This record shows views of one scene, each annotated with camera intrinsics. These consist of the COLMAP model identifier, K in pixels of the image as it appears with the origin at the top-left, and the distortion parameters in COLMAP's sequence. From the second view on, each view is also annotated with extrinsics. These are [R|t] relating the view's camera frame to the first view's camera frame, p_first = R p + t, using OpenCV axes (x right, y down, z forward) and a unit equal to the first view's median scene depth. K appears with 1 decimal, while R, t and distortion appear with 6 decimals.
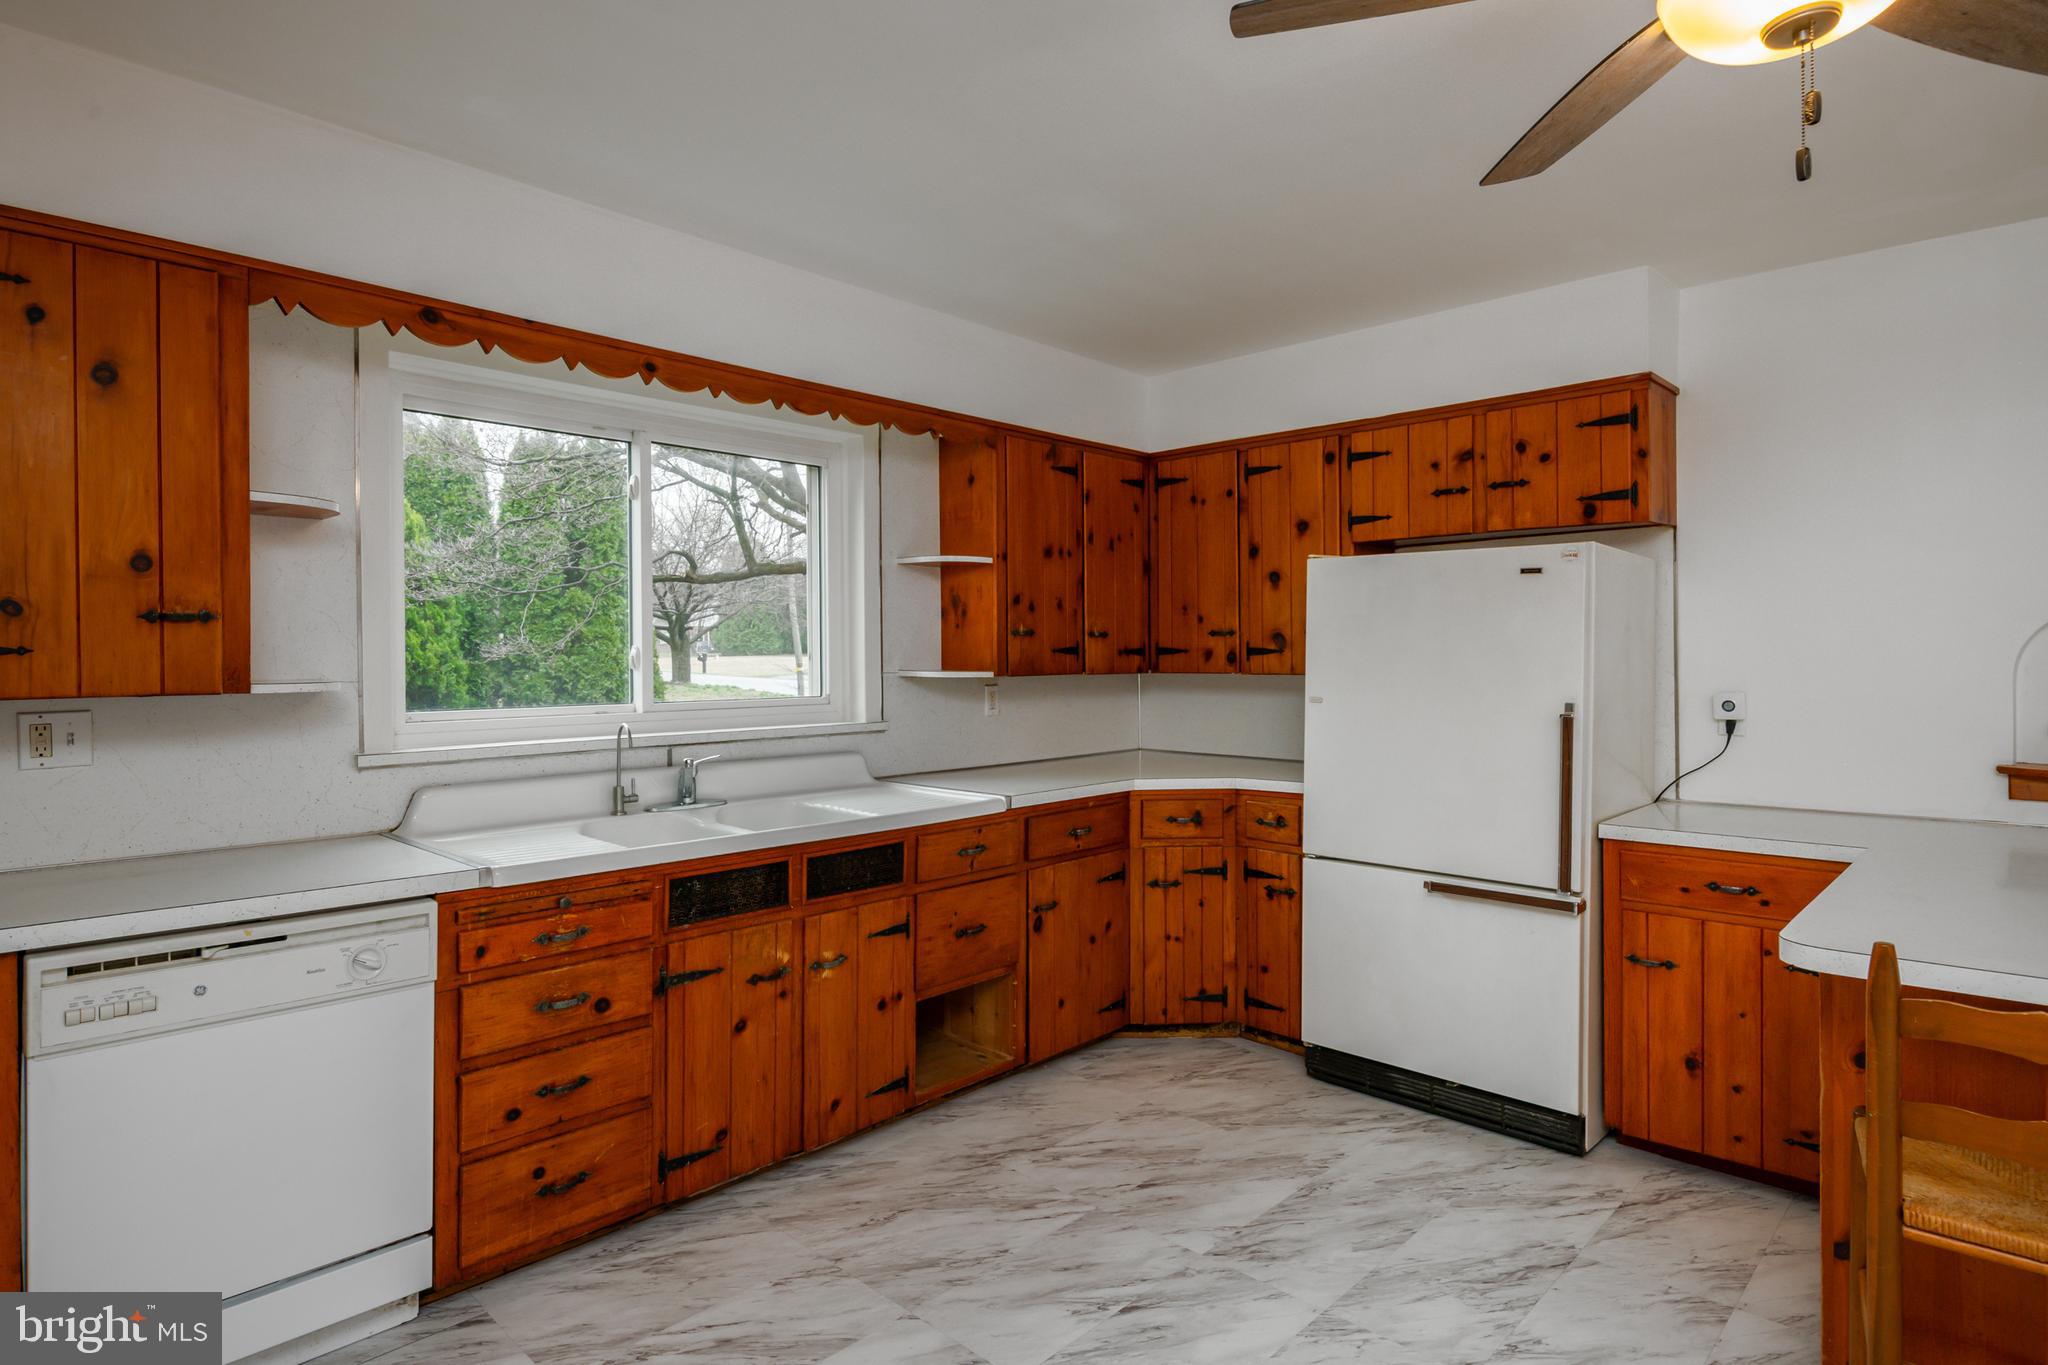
lens RADIAL K [[1110.7, 0, 1053.4], [0, 1110.7, 660.4], [0, 0, 1]] dist [0.010827, -0.004417]
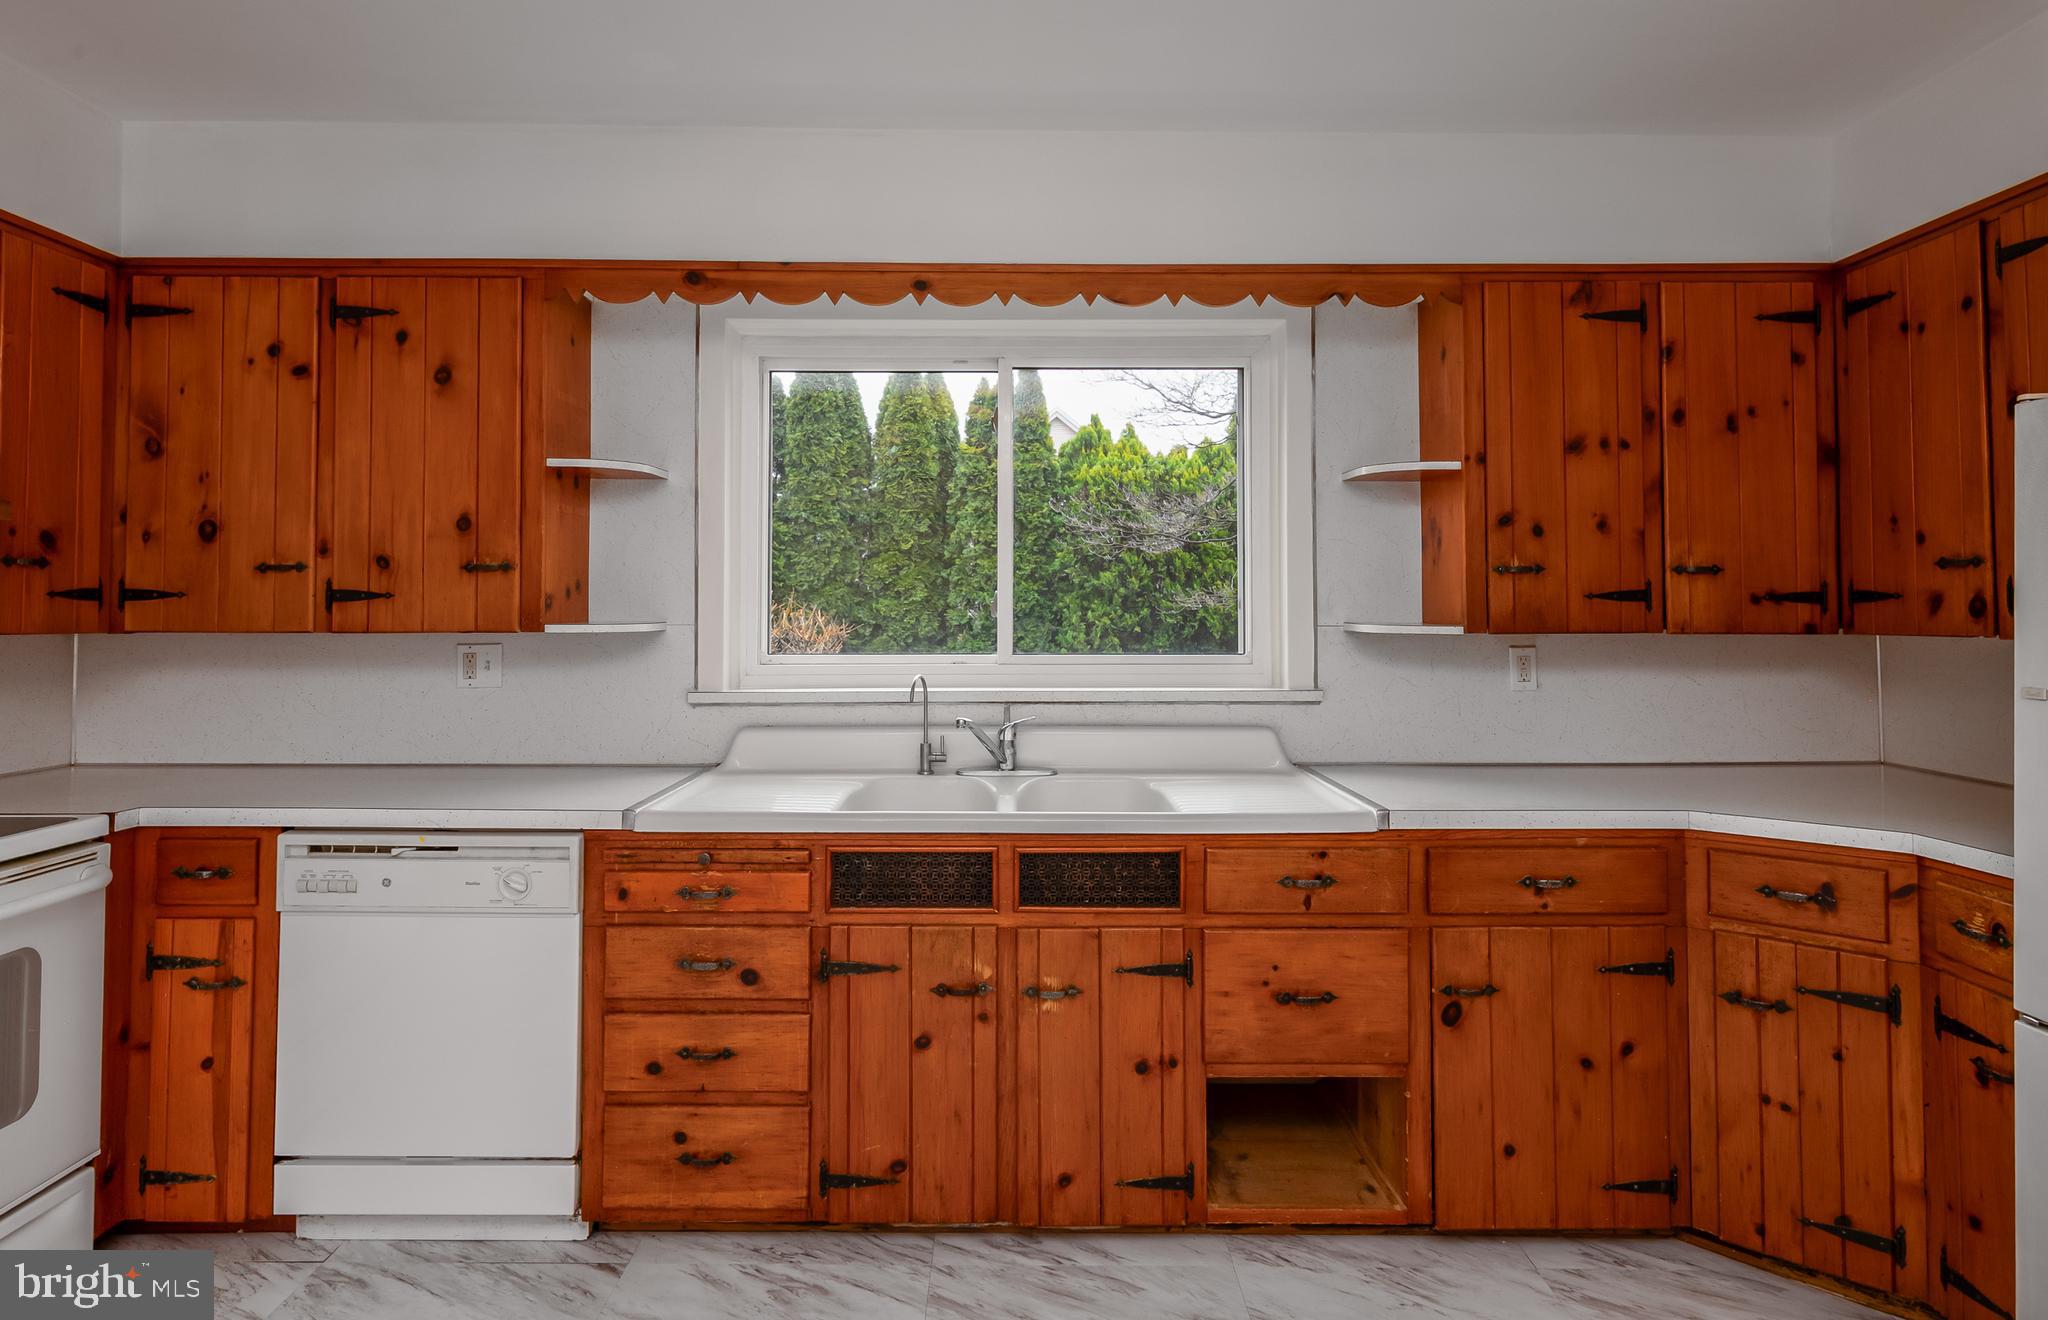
lens RADIAL K [[1145.3, 0, 1020.2], [0, 1145.3, 578.8], [0, 0, 1]] dist [0.014922, -0.006649]
pose [[0.681066, -0.016455, -0.732037, 0.355448], [-0.006446, 0.999574, -0.028466, 0.003488], [0.732194, 0.024106, 0.680670, 0.398874]]
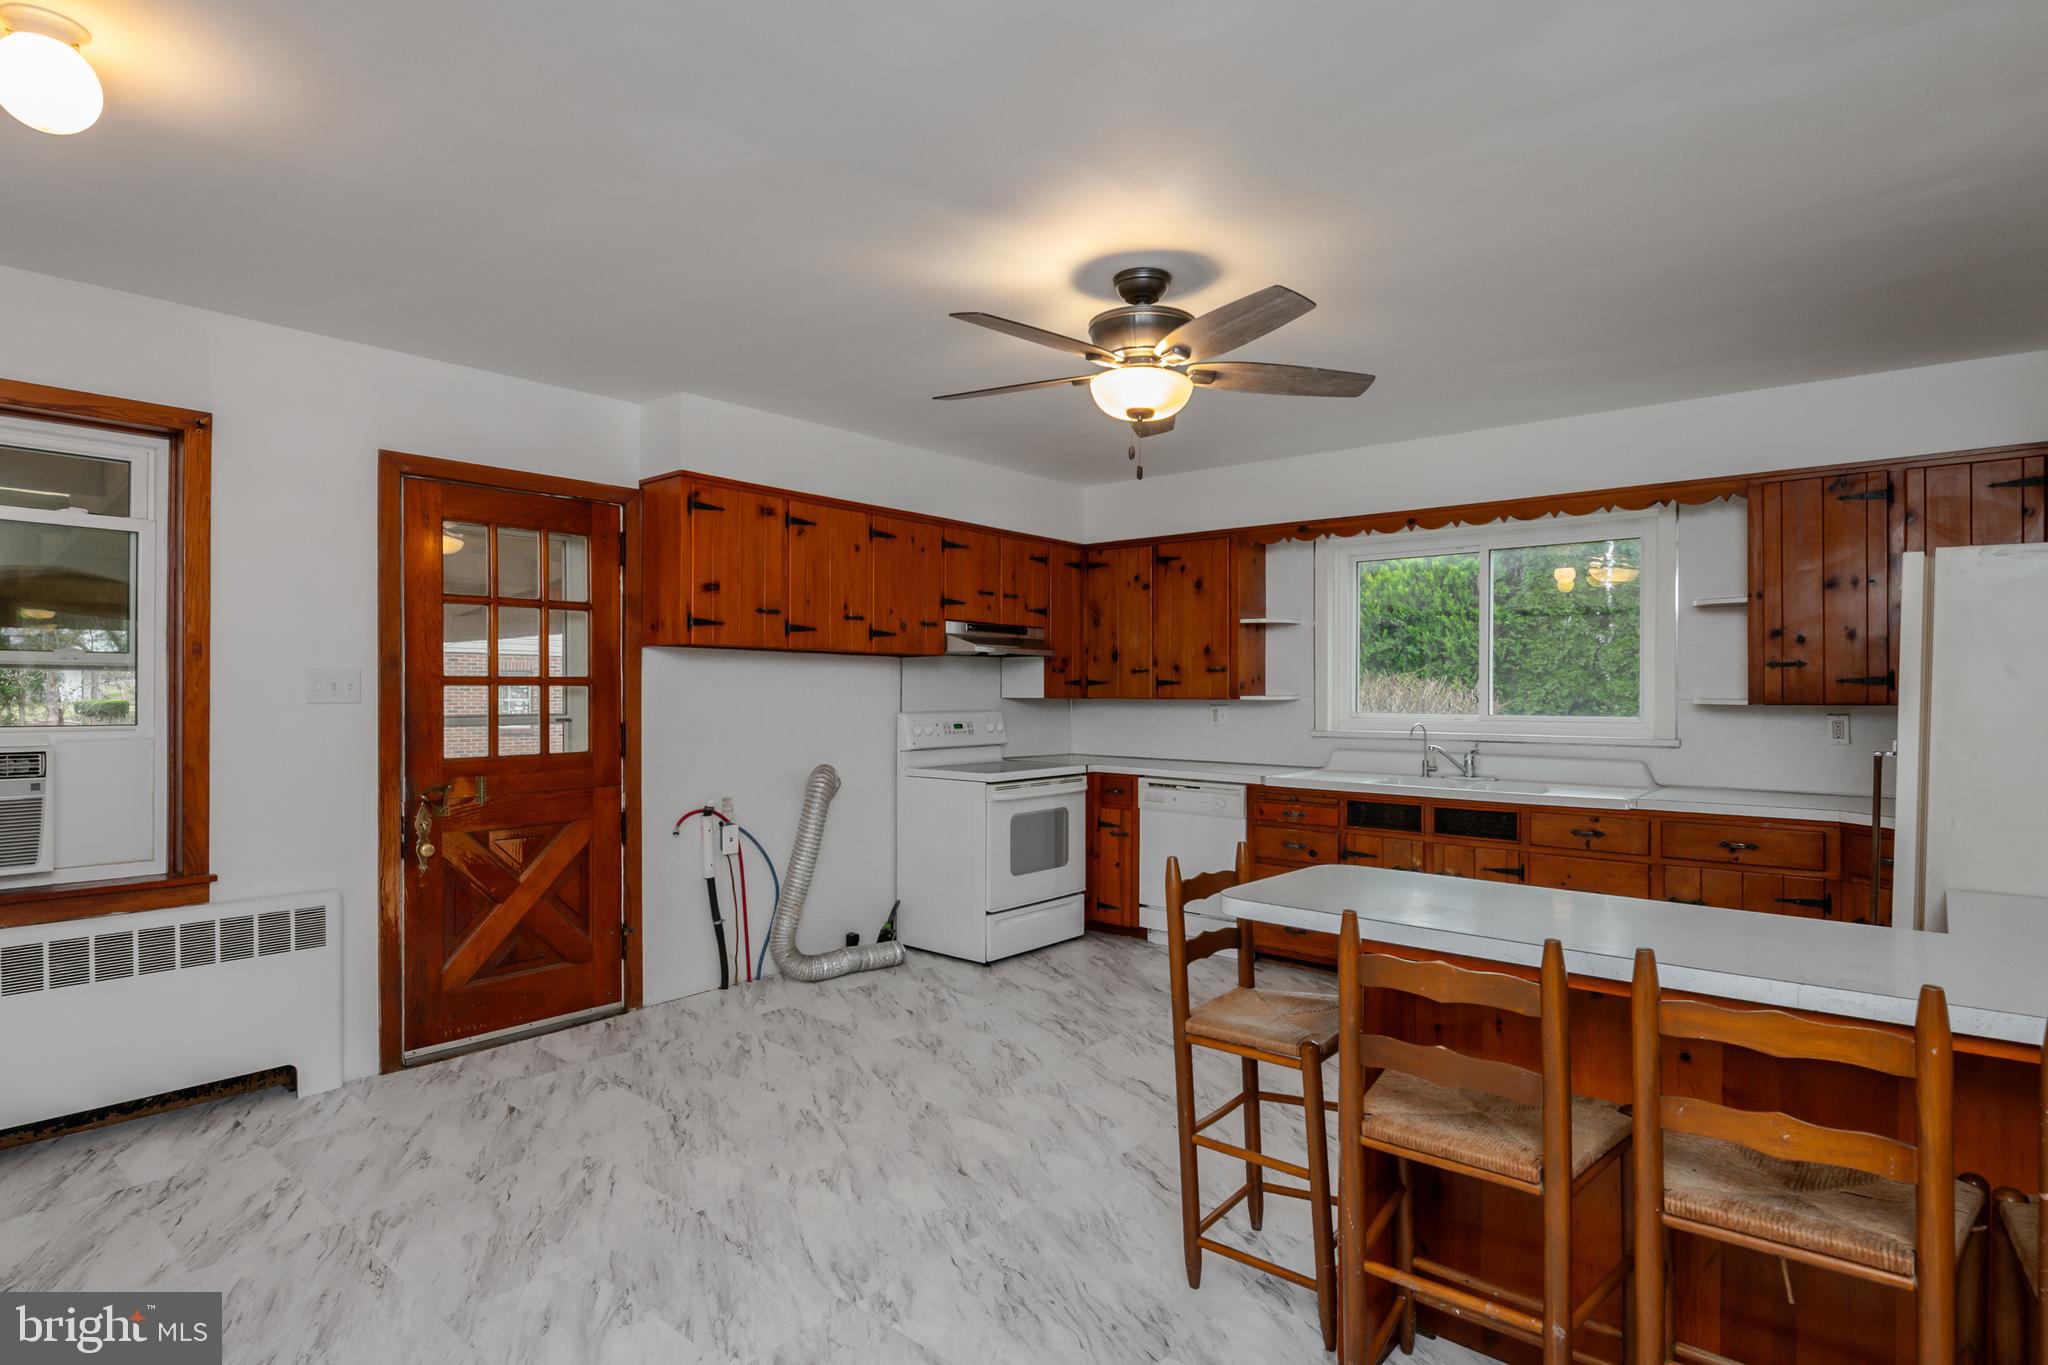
lens RADIAL K [[1110.7, 0, 1055.9], [0, 1110.7, 686.5], [0, 0, 1]] dist [0.010827, -0.004417]
pose [[0.070437, 0.001721, -0.997515, 1.278213], [-0.006873, 0.999976, 0.001240, -0.000121], [0.997493, 0.006769, 0.070447, 0.295239]]
